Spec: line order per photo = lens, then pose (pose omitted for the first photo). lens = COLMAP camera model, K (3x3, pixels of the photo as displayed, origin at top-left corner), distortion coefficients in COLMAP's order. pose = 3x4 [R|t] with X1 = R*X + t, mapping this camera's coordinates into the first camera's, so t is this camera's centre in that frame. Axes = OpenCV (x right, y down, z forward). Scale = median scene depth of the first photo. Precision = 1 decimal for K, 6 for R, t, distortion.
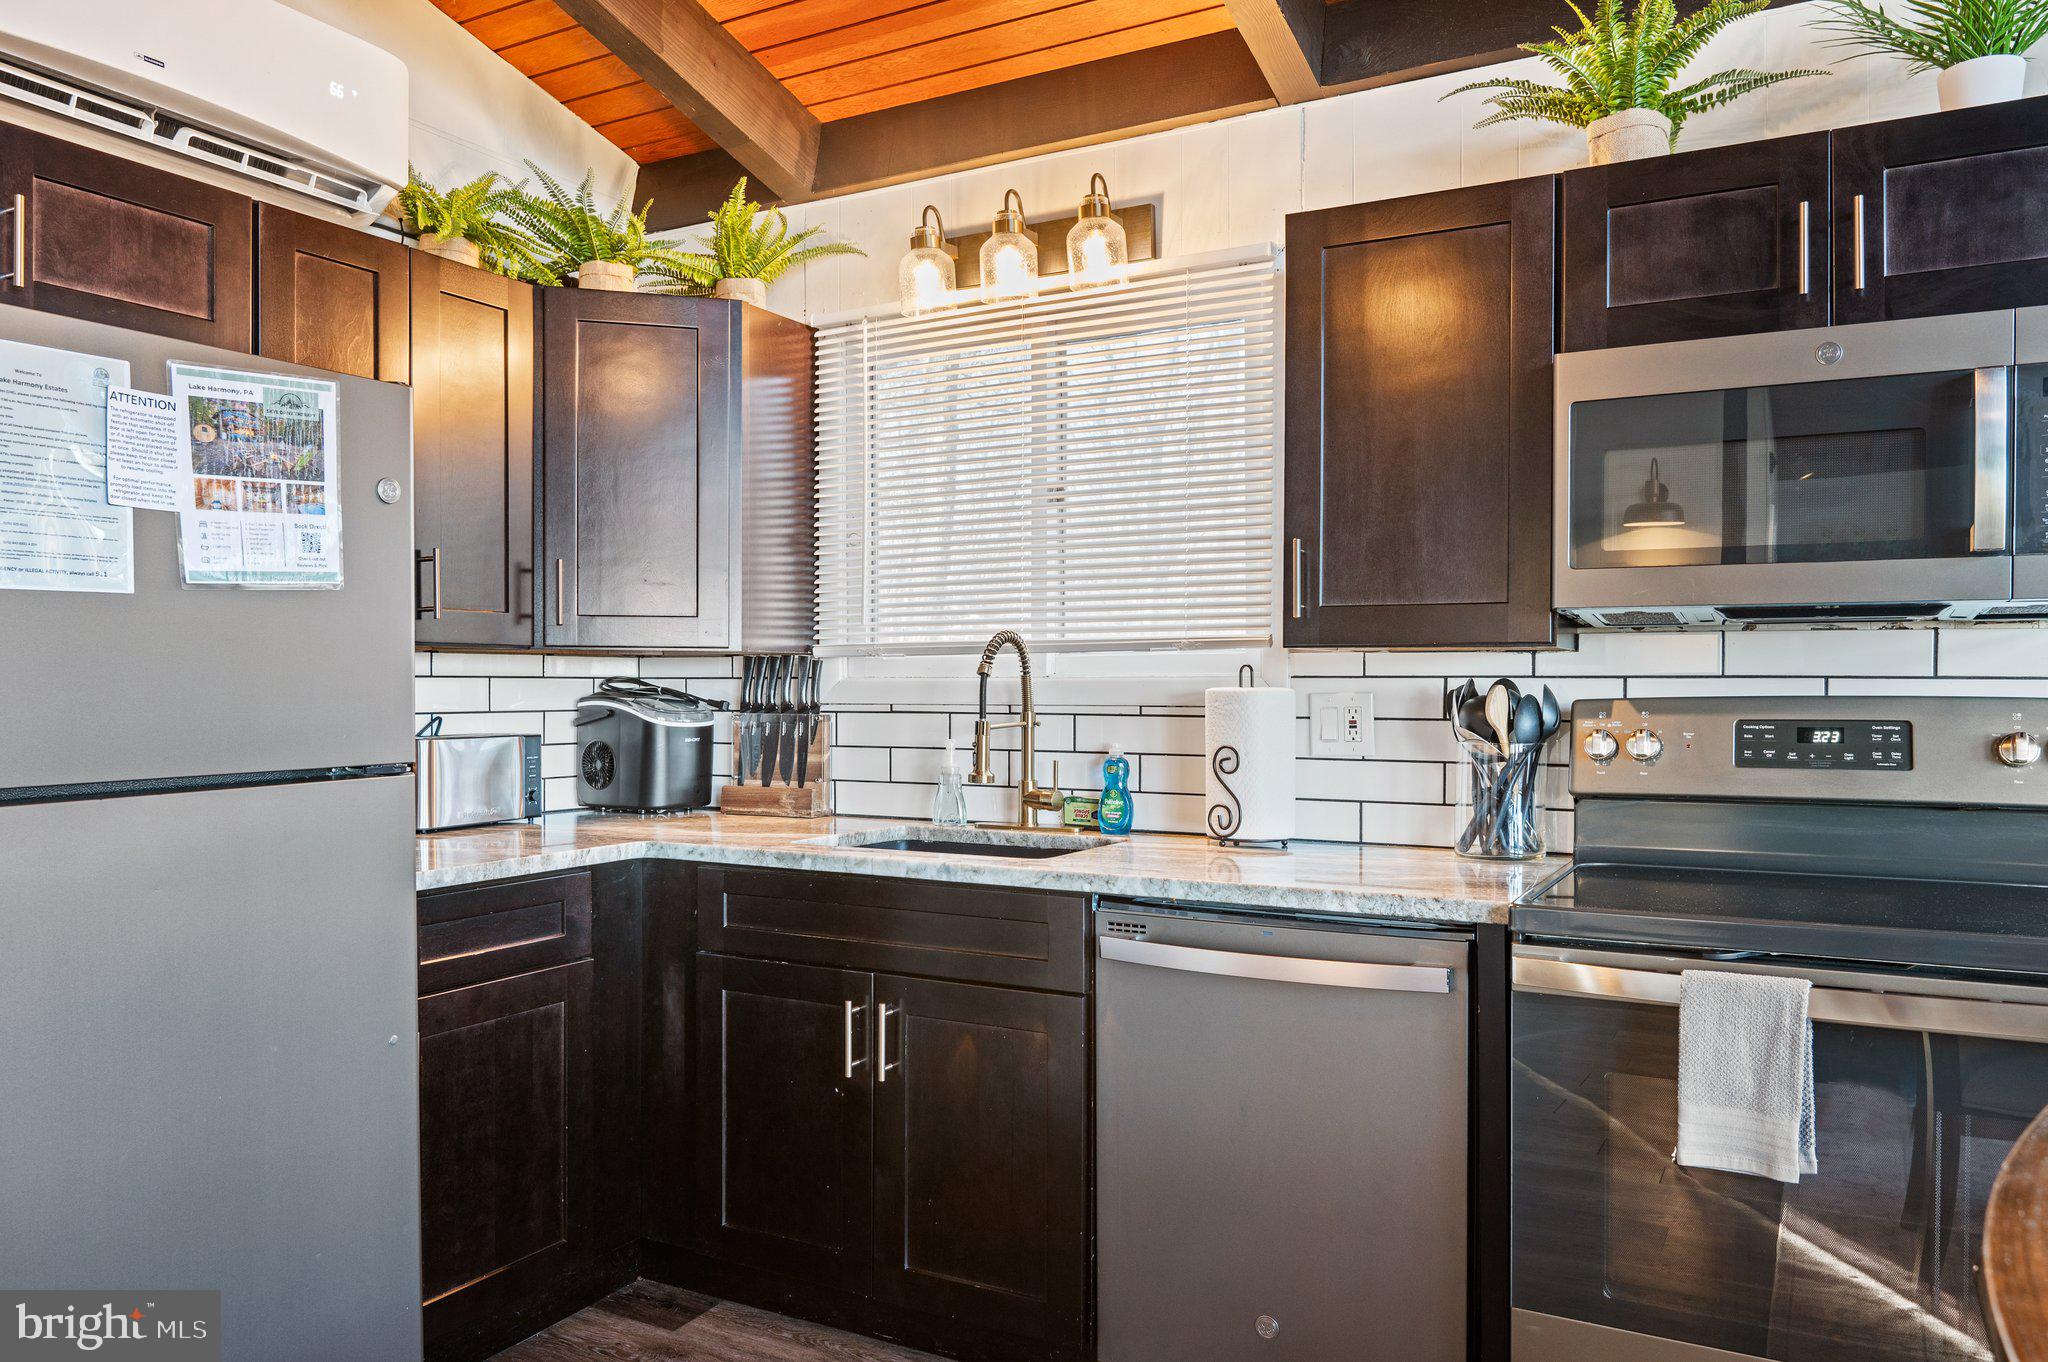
lens RADIAL K [[1409.5, 0, 1024.9], [0, 1409.5, 701.3], [0, 0, 1]] dist [-0.011199, -0.005661]
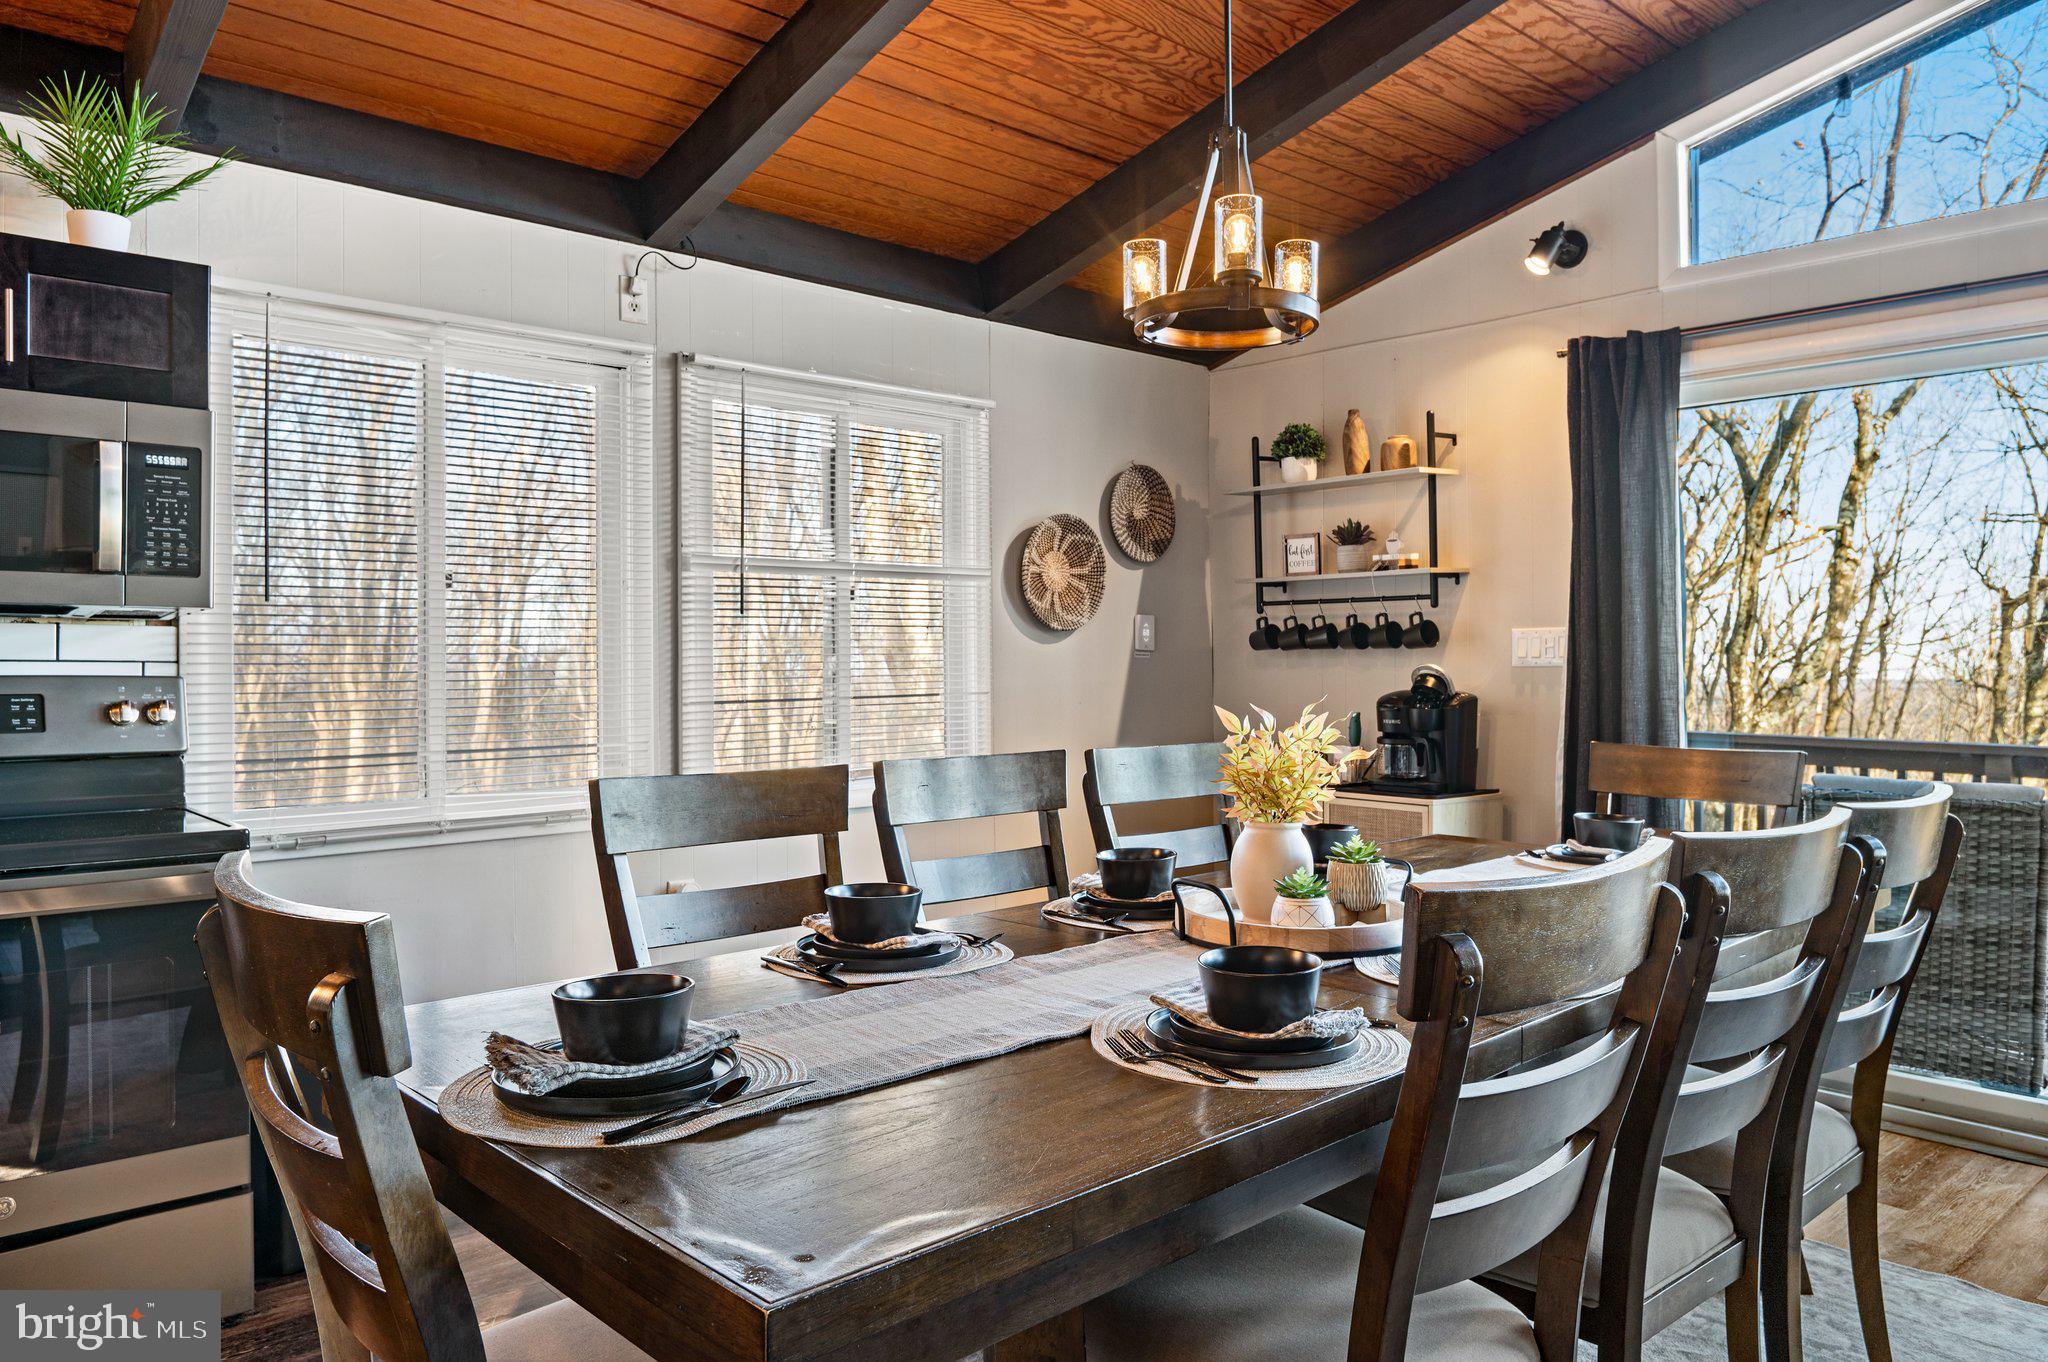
lens RADIAL K [[1409.5, 0, 1040.7], [0, 1409.5, 664.2], [0, 0, 1]] dist [-0.011199, -0.005661]
pose [[0.321445, 0.002130, 0.946926, -0.240127], [0.013728, 0.999882, -0.006909, 0.006320], [-0.946829, 0.015220, 0.321378, -0.235751]]
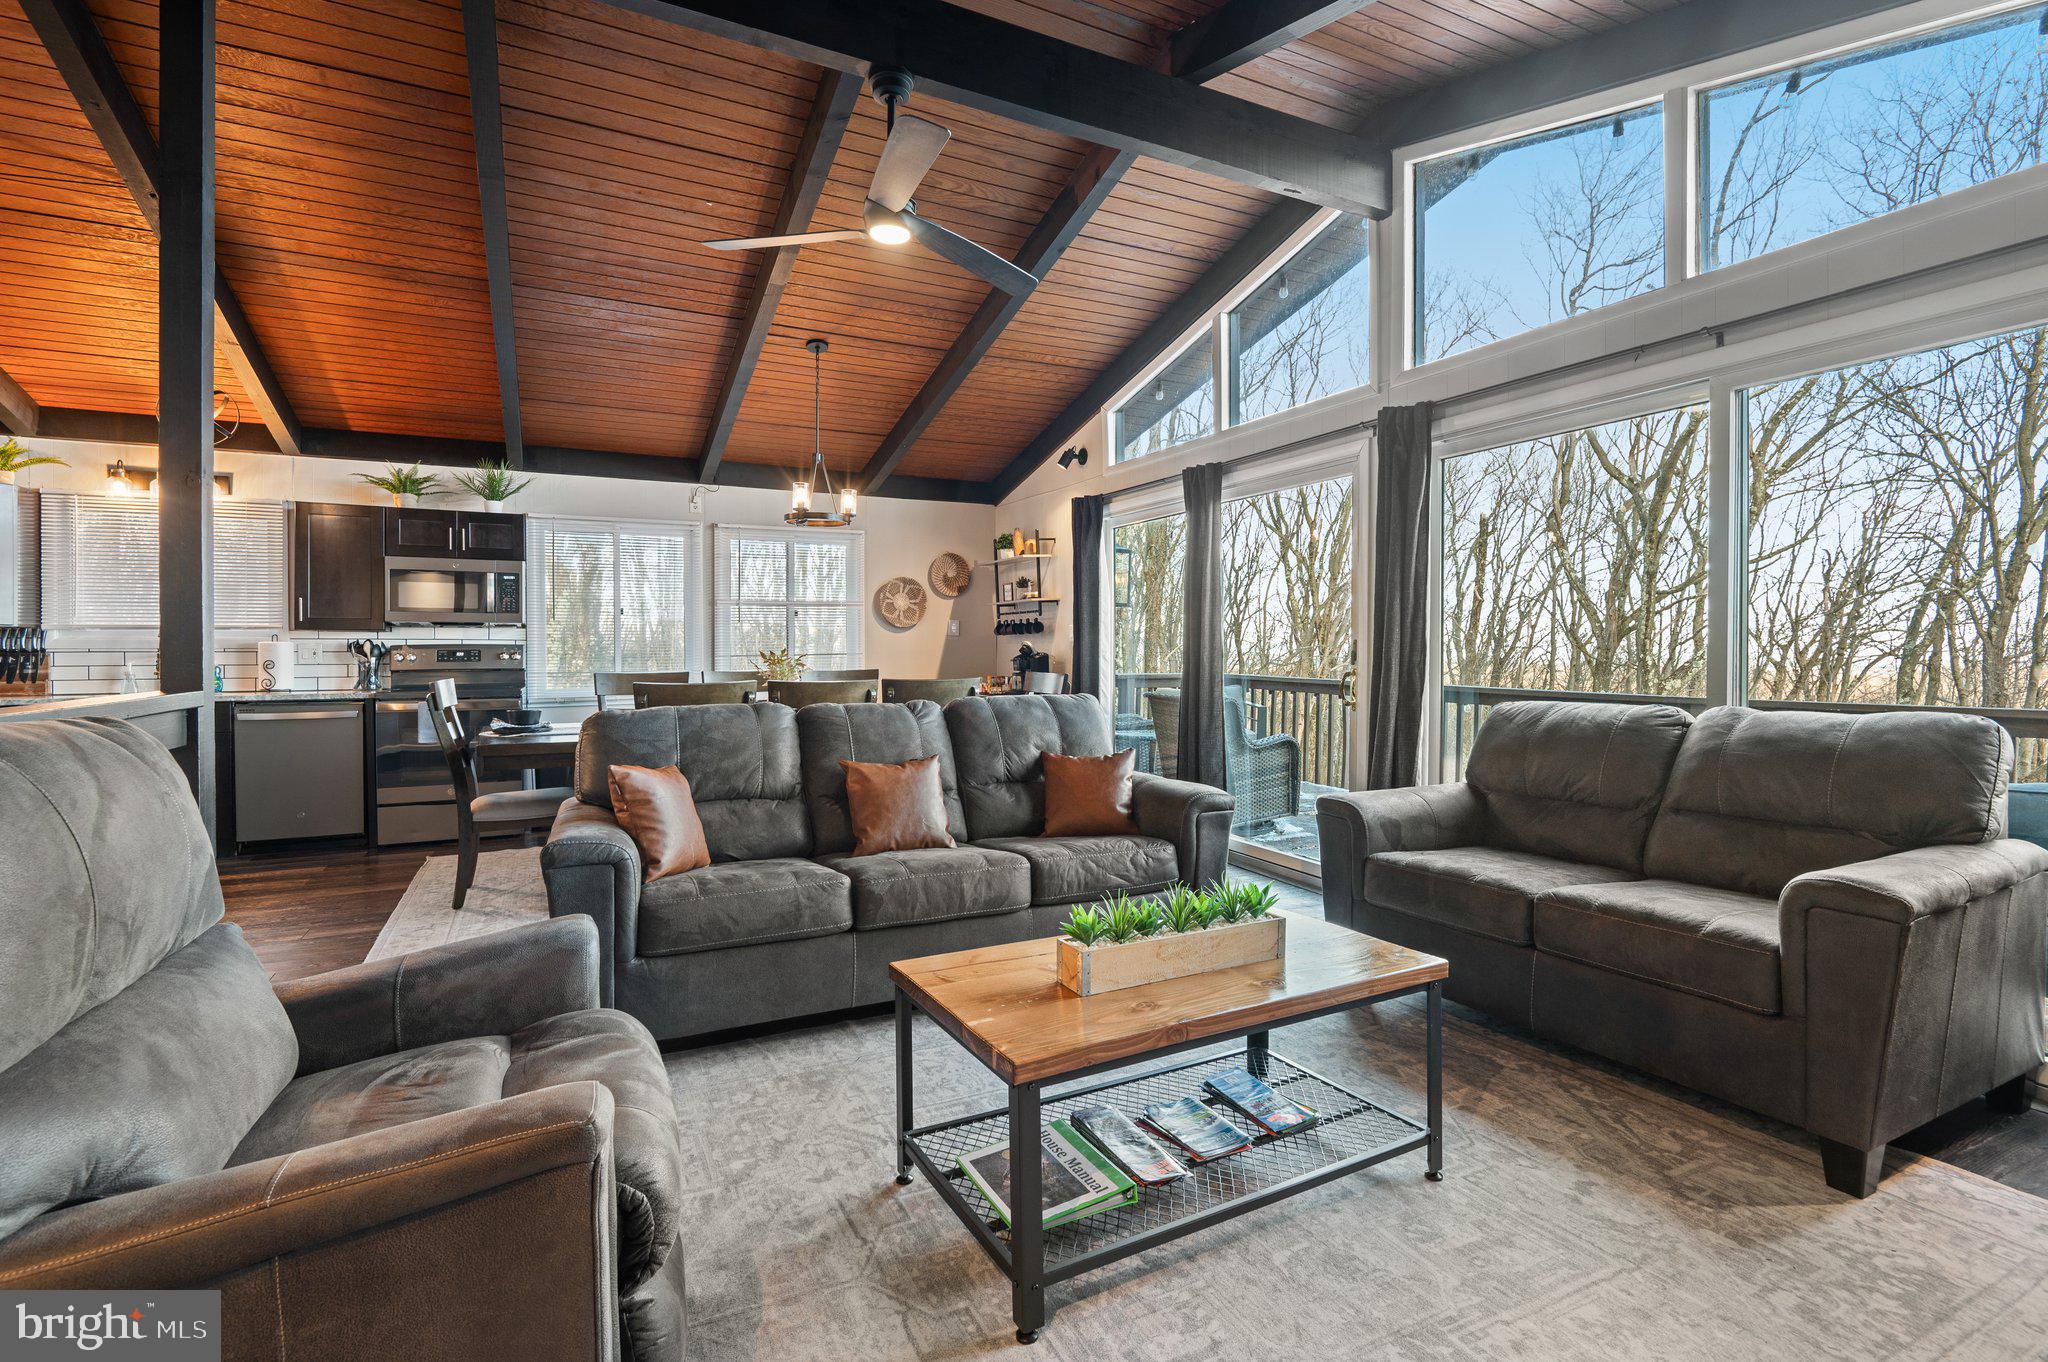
lens RADIAL K [[963.0, 0, 1041.6], [0, 963.0, 663.3], [0, 0, 1]] dist [-0.010736, -0.003286]
pose [[0.558119, -0.008384, 0.829719, -0.655599], [0.014568, 0.999894, 0.000305, 0.061923], [-0.829633, 0.011917, 0.558182, -1.606465]]
